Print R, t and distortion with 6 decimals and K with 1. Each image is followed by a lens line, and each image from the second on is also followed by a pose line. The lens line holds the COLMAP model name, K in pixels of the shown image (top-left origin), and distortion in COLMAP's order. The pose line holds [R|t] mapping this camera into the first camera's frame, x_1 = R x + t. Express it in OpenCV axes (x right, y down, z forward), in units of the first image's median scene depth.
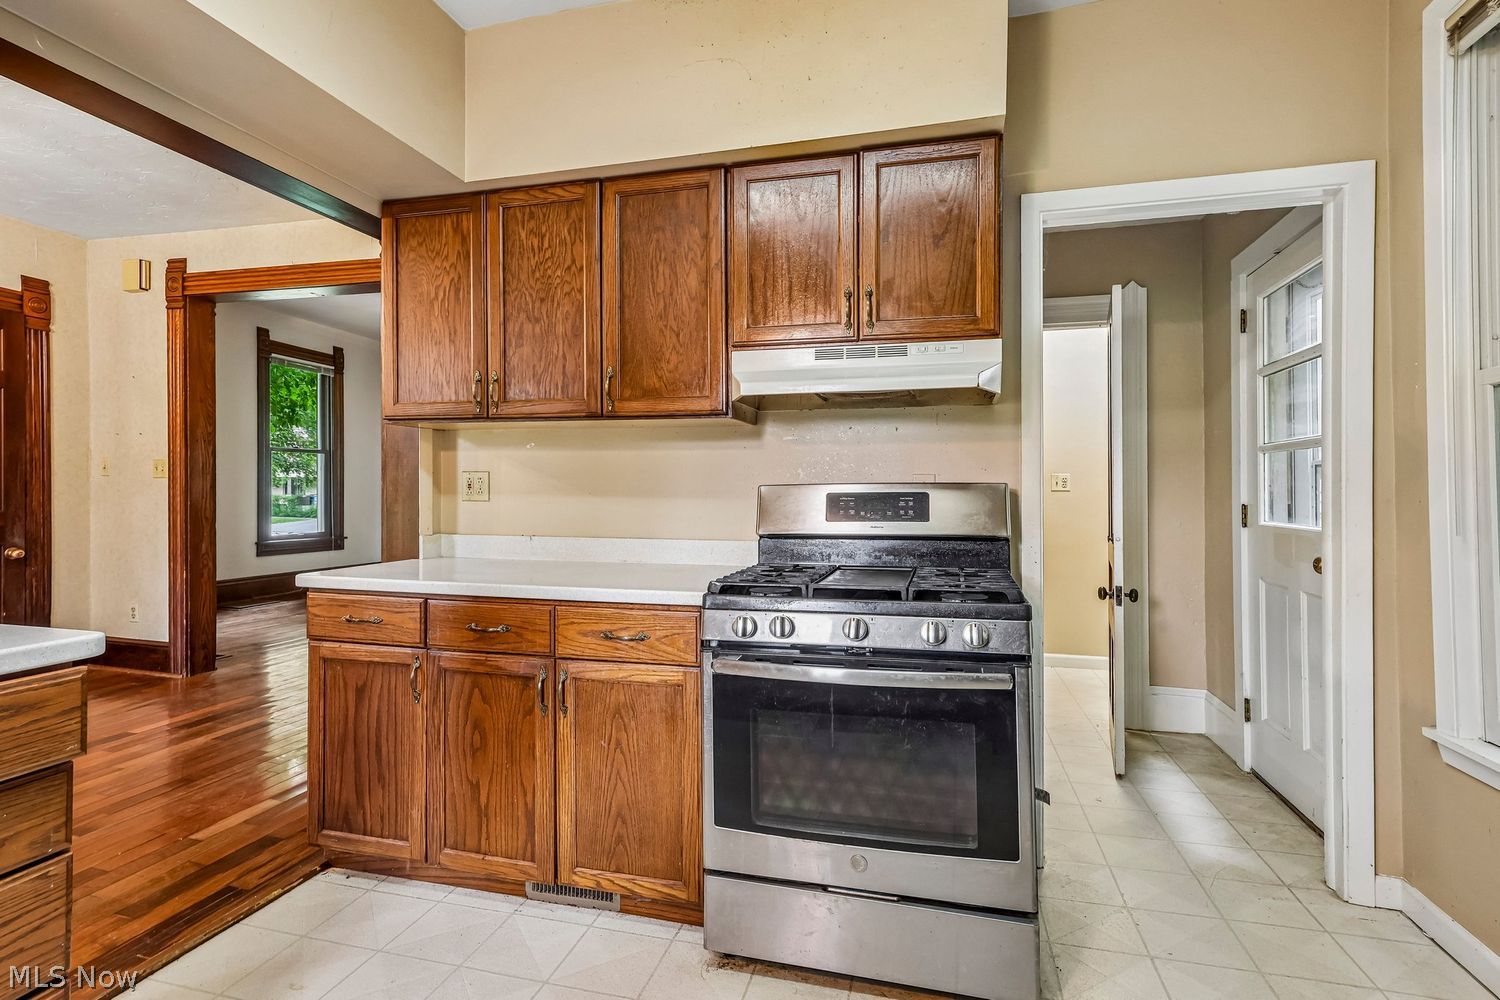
lens RADIAL K [[710.5, 0, 785.4], [0, 710.5, 499.2], [0, 0, 1]] dist [-0.000965, -0.009923]
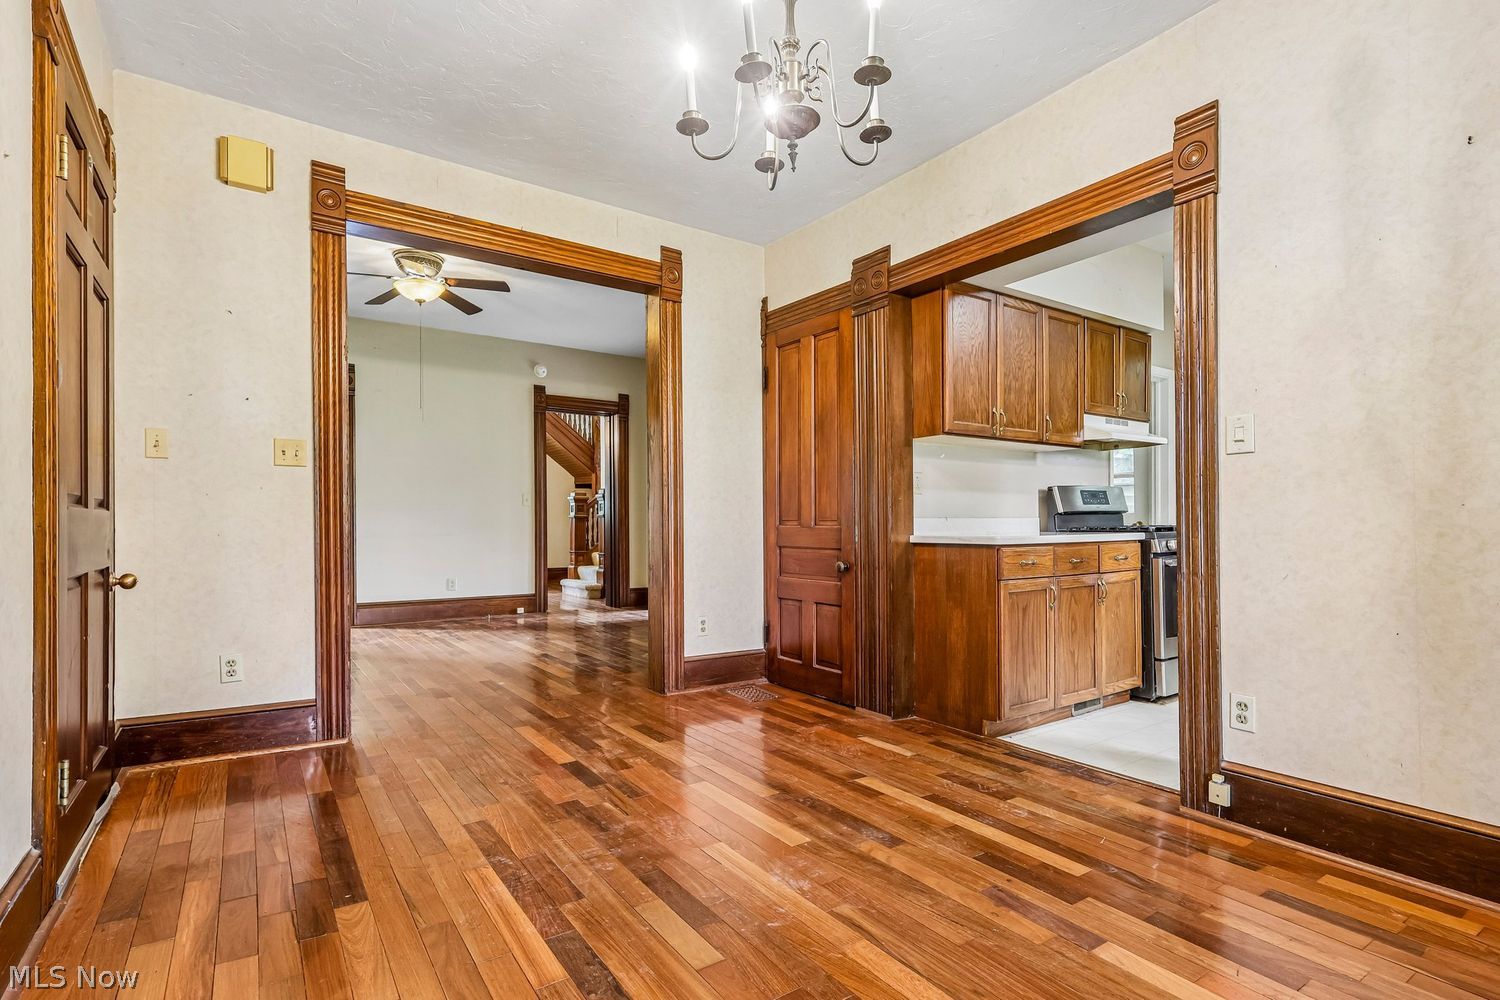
lens RADIAL K [[717.1, 0, 748.9], [0, 717.1, 523.0], [0, 0, 1]] dist [-0.003342, -0.000451]
pose [[0.679820, -0.012923, 0.733265, -1.687048], [0.019427, 0.999811, -0.000390, 0.053402], [-0.733122, 0.014510, 0.679943, 0.288875]]
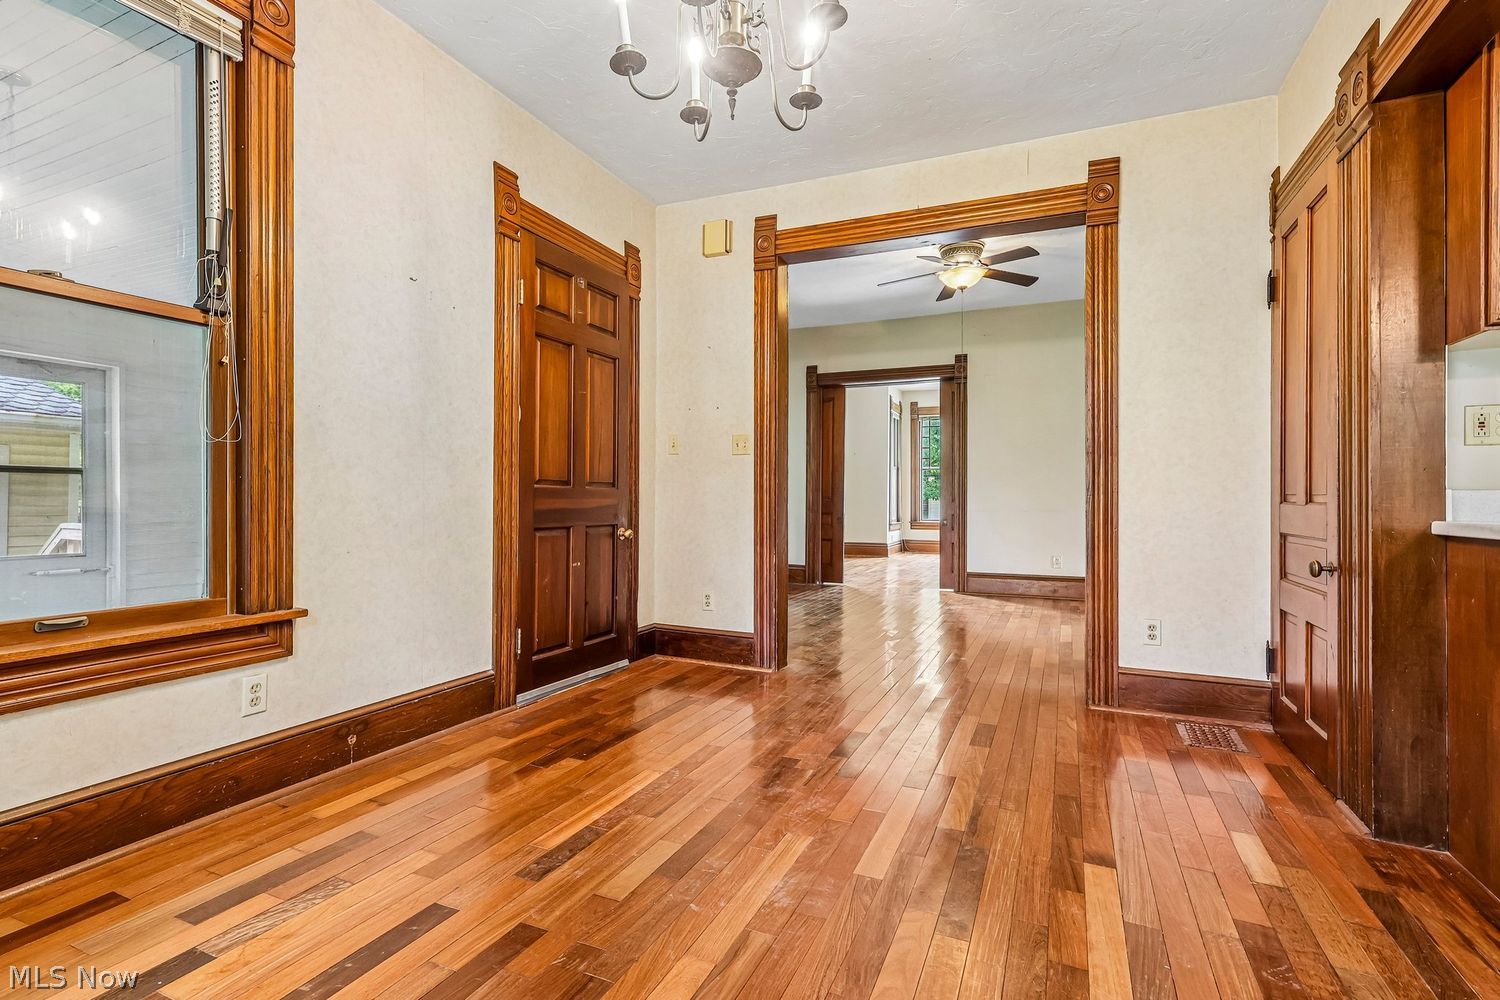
lens RADIAL K [[727.8, 0, 750.0], [0, 727.8, 500.0], [0, 0, 1]] dist [0.002590, 0.001232]
pose [[0.980641, -0.009834, -0.195569, -1.052201], [0.007095, 0.999867, -0.014698, 0.066250], [0.195688, 0.013026, 0.980580, 0.100813]]
